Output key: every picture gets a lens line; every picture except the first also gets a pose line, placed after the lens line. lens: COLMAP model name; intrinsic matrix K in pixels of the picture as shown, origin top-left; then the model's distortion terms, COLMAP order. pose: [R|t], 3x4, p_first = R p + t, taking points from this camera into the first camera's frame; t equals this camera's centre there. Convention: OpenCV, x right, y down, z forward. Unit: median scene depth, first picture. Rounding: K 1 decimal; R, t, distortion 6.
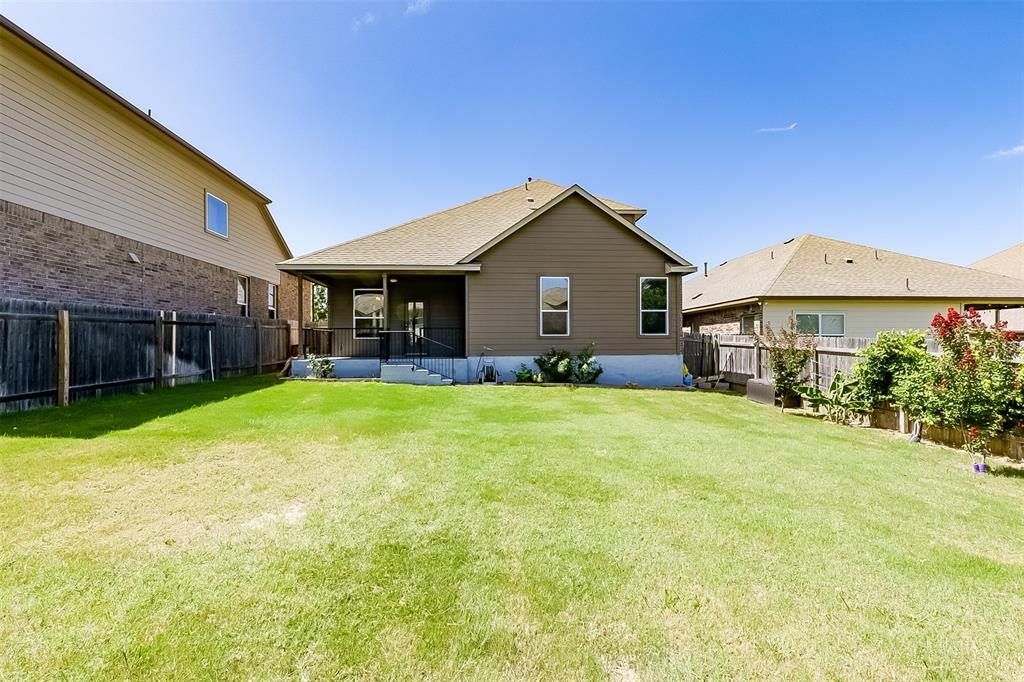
lens RADIAL K [[464.5, 0, 504.4], [0, 464.5, 341.2], [0, 0, 1]] dist [-0.002167, 0.000711]
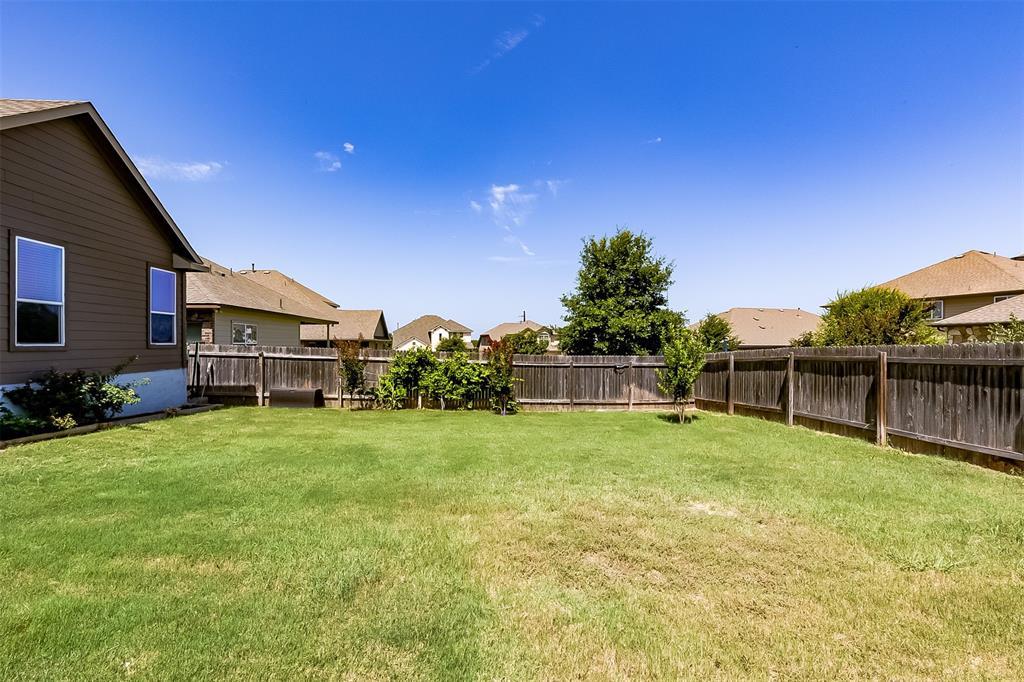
lens RADIAL K [[464.5, 0, 519.7], [0, 464.5, 342.2], [0, 0, 1]] dist [-0.002167, 0.000711]
pose [[-0.055030, 0.004553, 0.998474, -0.533826], [-0.010995, 0.999926, -0.005165, -0.021633], [-0.998424, -0.011263, -0.054976, 0.491936]]
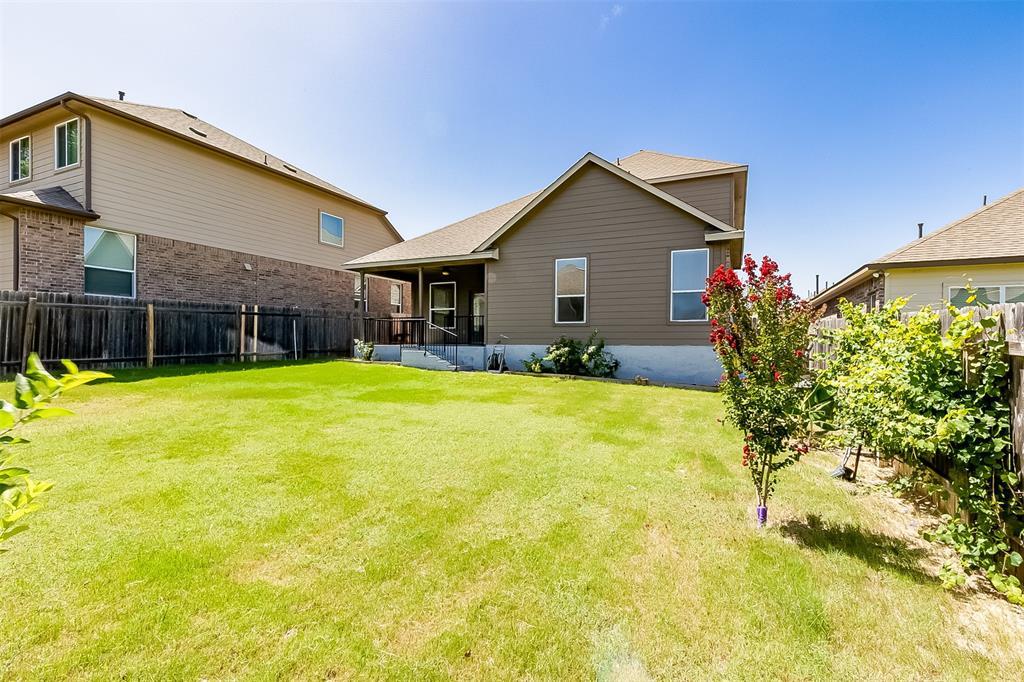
lens RADIAL K [[464.5, 0, 504.1], [0, 464.5, 341.1], [0, 0, 1]] dist [-0.002167, 0.000711]
pose [[0.875788, 0.011105, -0.482568, 0.477682], [-0.008155, 0.999933, 0.008211, 0.019089], [0.482627, -0.003256, 0.875820, 0.152432]]
